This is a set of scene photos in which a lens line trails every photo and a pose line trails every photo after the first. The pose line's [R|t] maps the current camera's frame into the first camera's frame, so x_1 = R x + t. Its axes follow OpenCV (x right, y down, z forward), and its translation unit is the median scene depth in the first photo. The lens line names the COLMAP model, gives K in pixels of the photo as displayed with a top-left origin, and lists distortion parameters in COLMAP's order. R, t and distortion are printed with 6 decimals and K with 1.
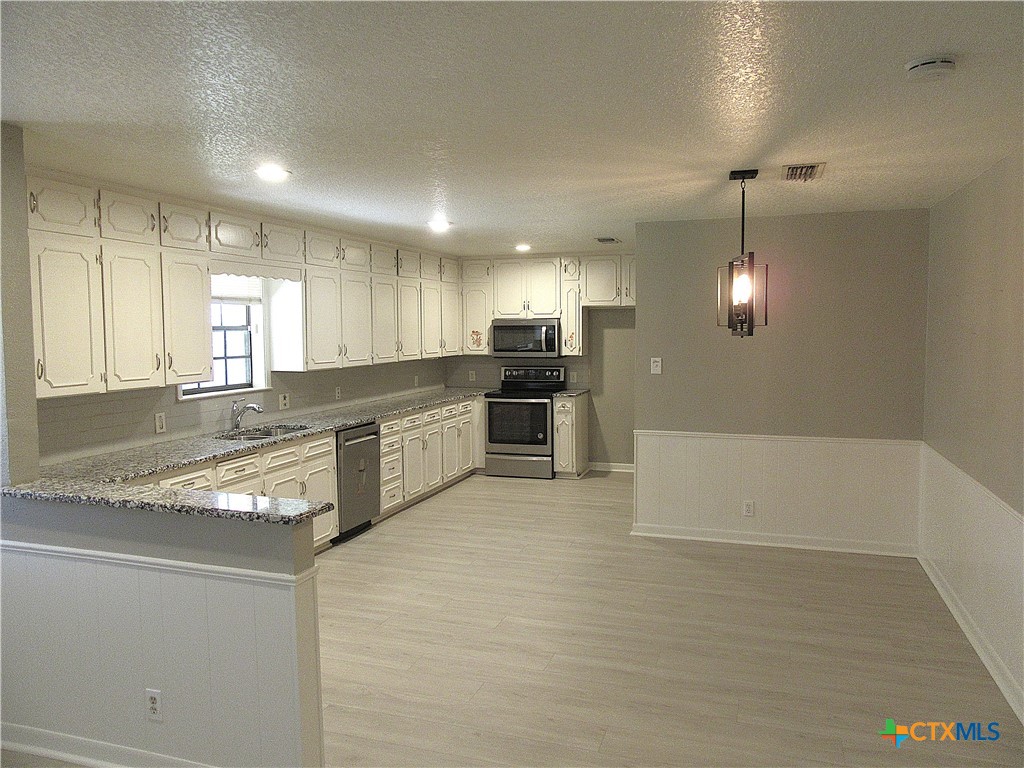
lens RADIAL K [[764.3, 0, 546.6], [0, 764.3, 379.4], [0, 0, 1]] dist [-0.014537, 0.016041]
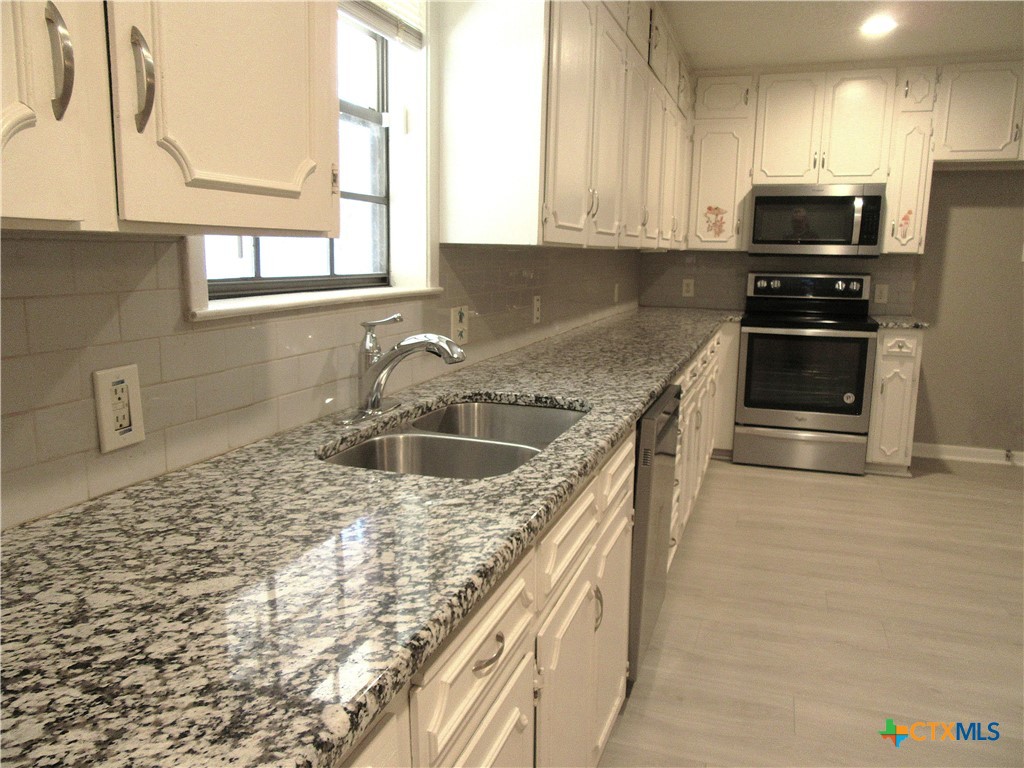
lens RADIAL K [[764.3, 0, 549.9], [0, 764.3, 377.3], [0, 0, 1]] dist [-0.014537, 0.016041]
pose [[0.999592, 0.027713, -0.006894, -0.220788], [-0.026934, 0.995121, 0.094917, 0.012533], [0.009491, -0.094693, 0.995461, 0.455629]]
